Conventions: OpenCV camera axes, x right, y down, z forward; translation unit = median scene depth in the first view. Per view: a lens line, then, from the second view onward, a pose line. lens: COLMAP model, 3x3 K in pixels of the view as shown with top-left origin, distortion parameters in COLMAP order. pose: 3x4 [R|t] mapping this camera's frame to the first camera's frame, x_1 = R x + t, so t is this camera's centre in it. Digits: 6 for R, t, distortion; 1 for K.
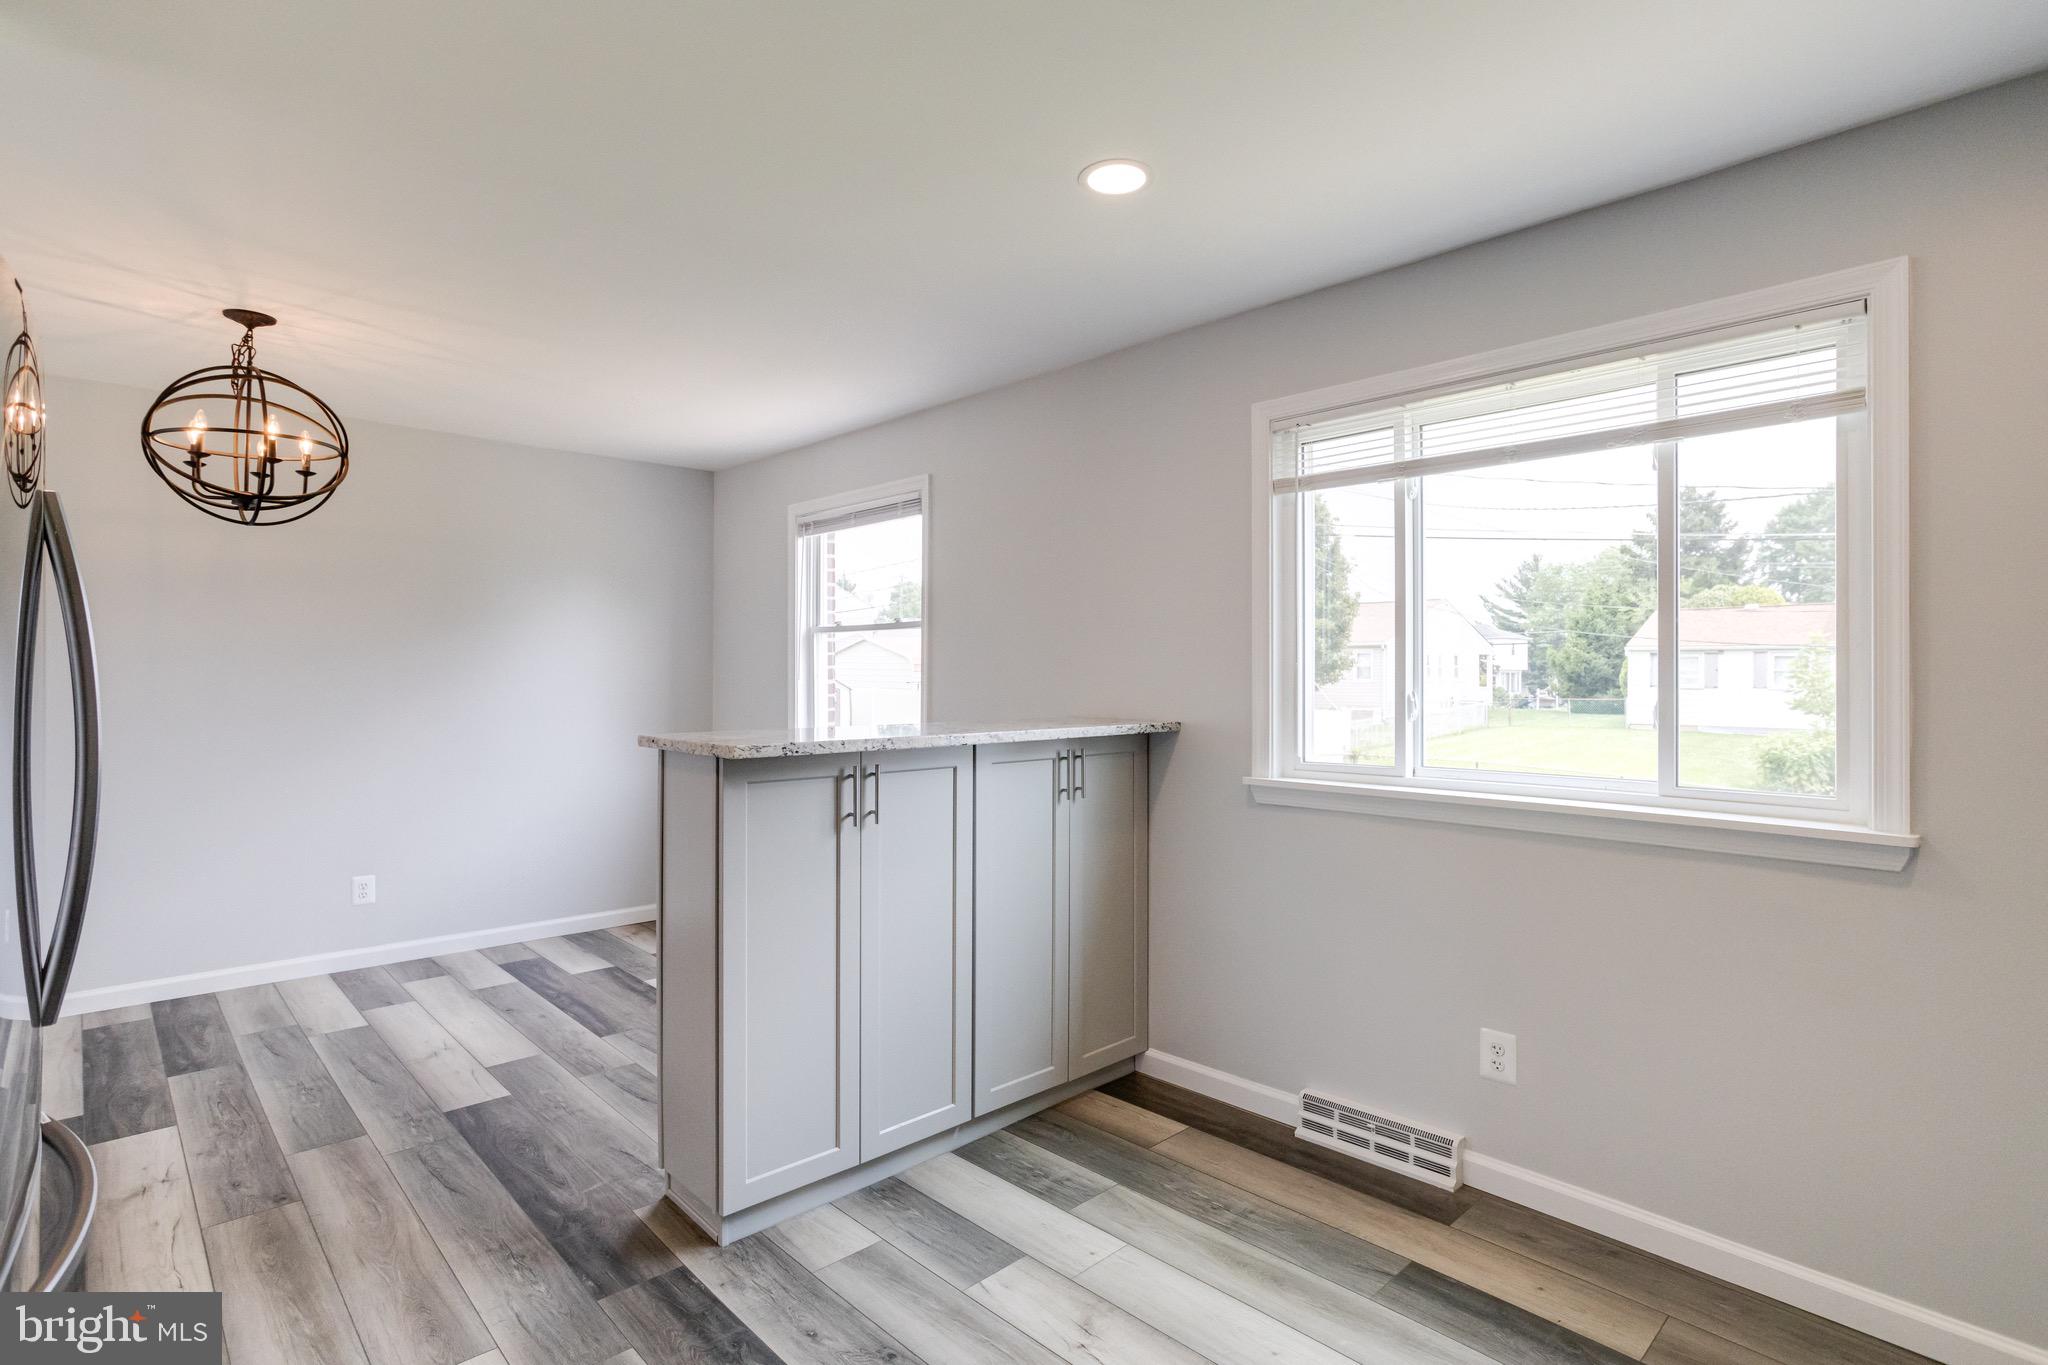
lens RADIAL K [[1007.4, 0, 1016.2], [0, 1007.4, 674.1], [0, 0, 1]] dist [-0.037370, 0.020052]
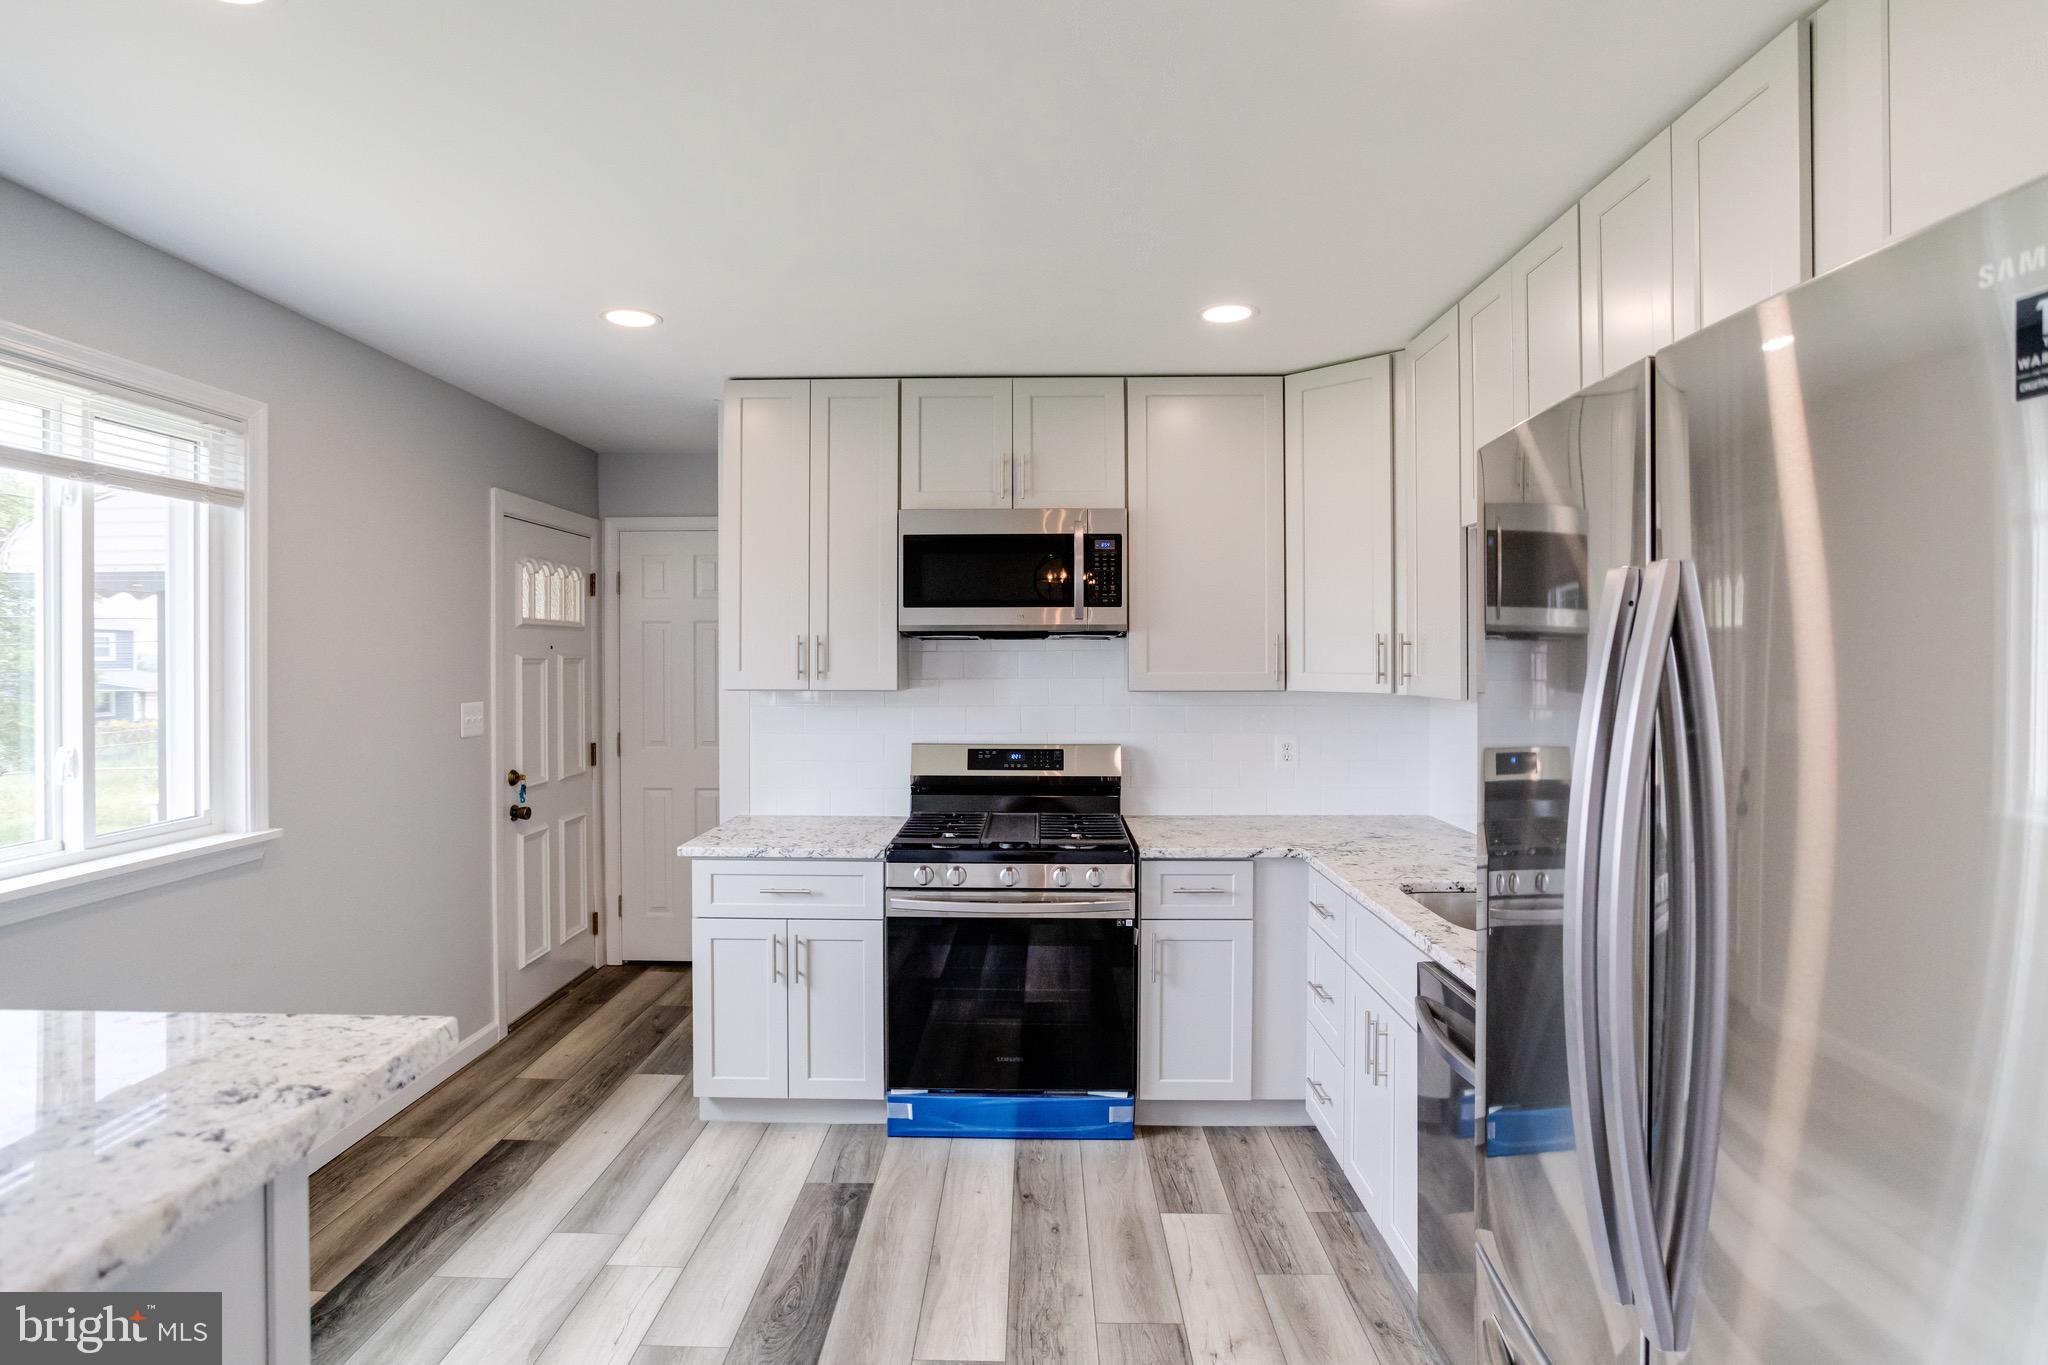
lens RADIAL K [[1023.8, 0, 1022.3], [0, 1023.8, 658.2], [0, 0, 1]] dist [-0.037658, 0.011617]
pose [[-0.717258, -0.005674, 0.696785, -0.529090], [-0.002275, 0.999981, 0.005801, -0.054559], [-0.696804, 0.002576, -0.717257, 0.826763]]
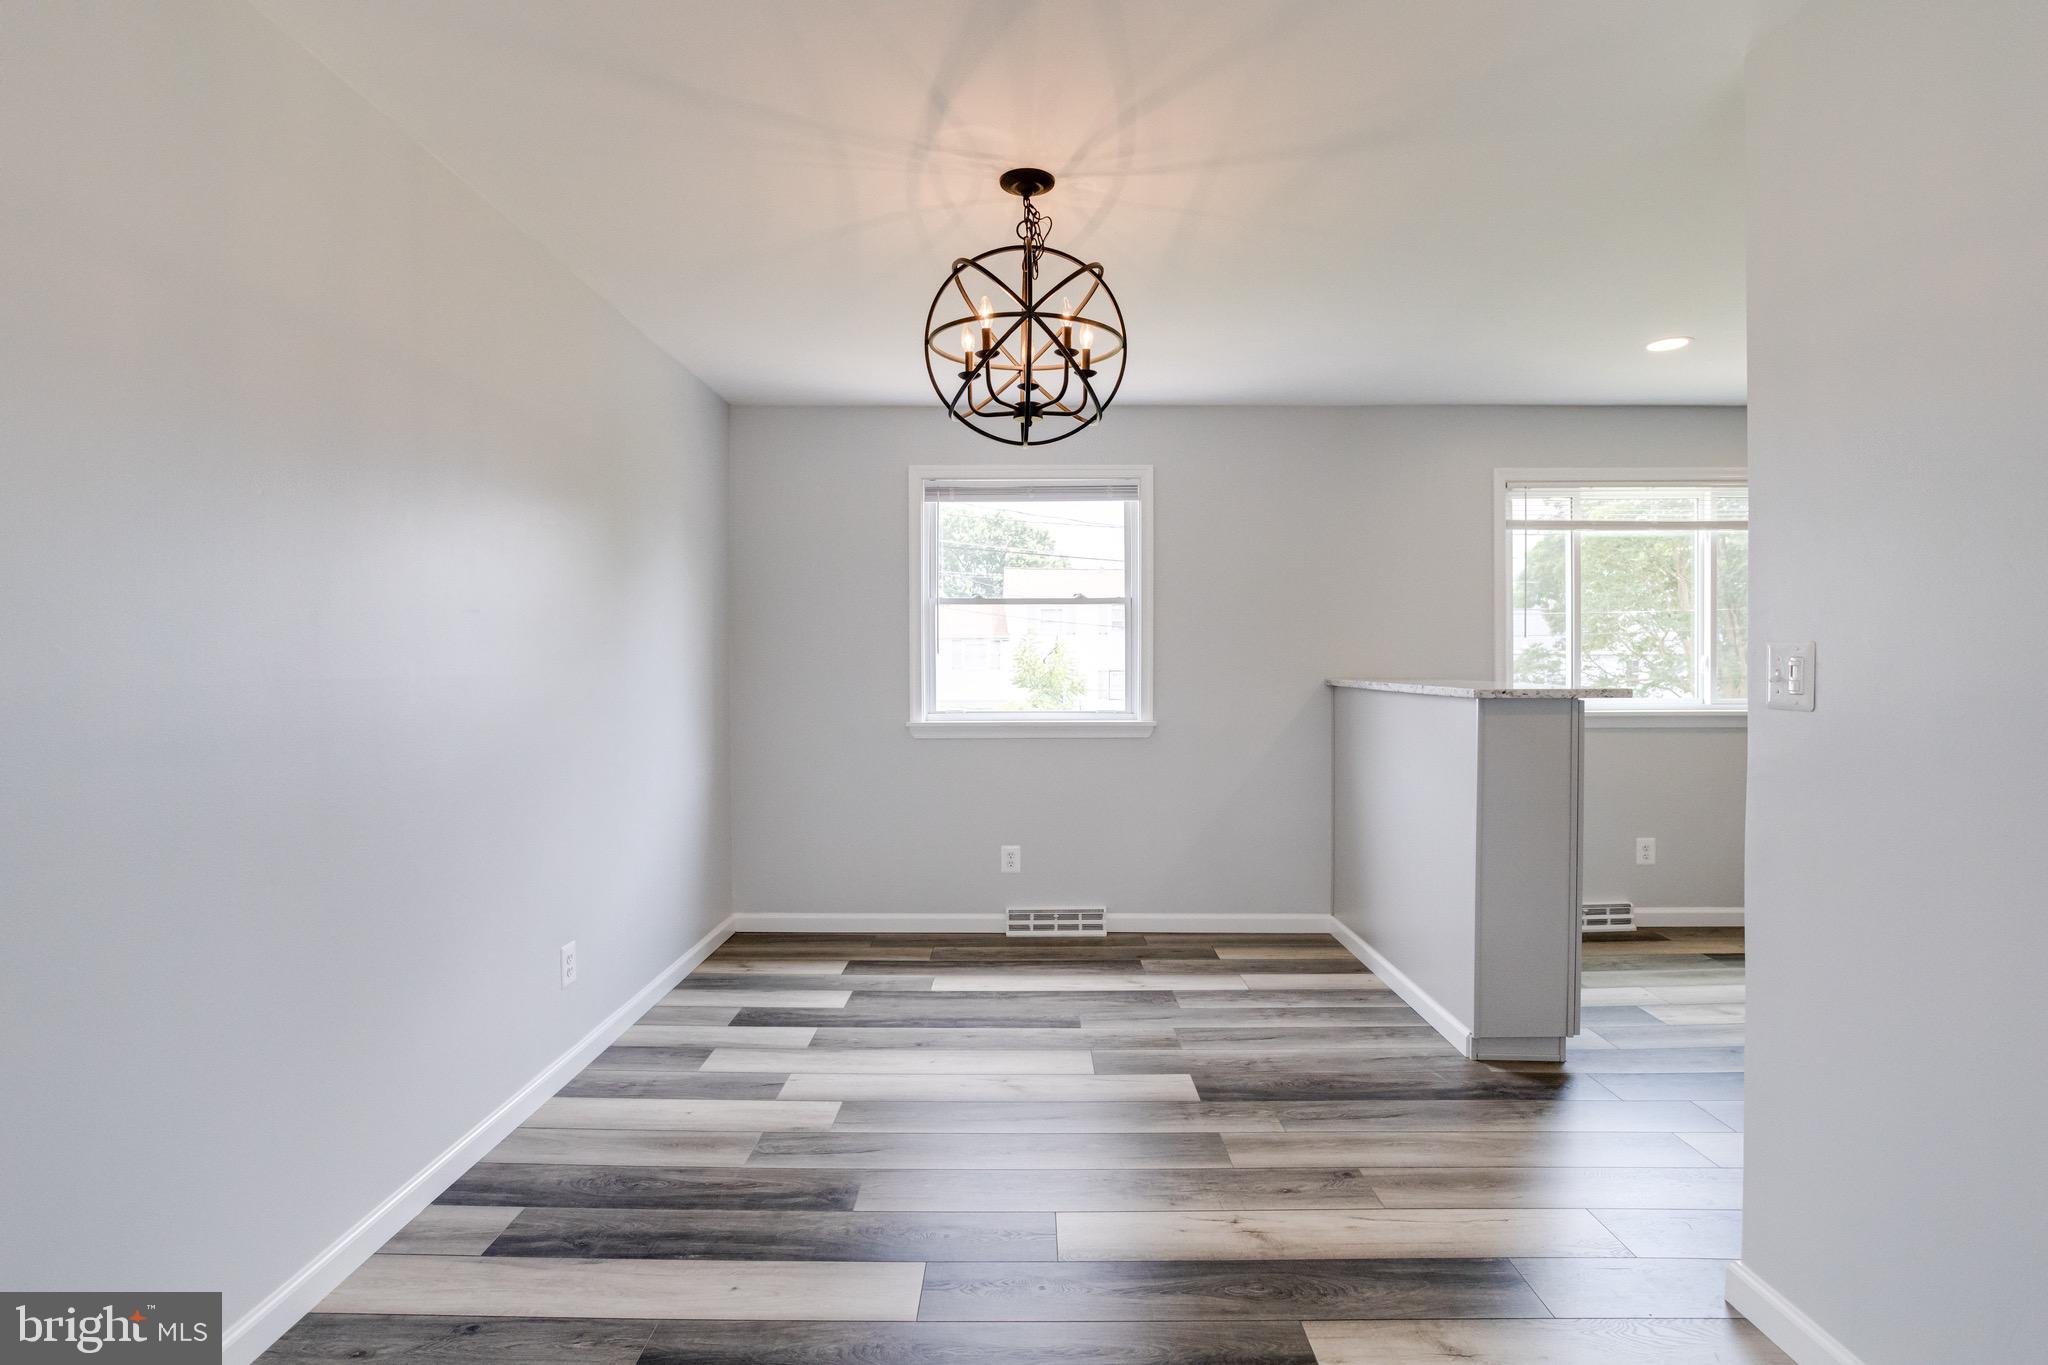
lens RADIAL K [[1022.9, 0, 1023.5], [0, 1022.9, 664.0], [0, 0, 1]] dist [-0.031909, 0.001528]
pose [[0.691179, -0.005009, 0.722666, -1.407565], [0.004721, 0.999986, 0.002415, 0.022588], [-0.722668, 0.001743, 0.691193, 0.458248]]
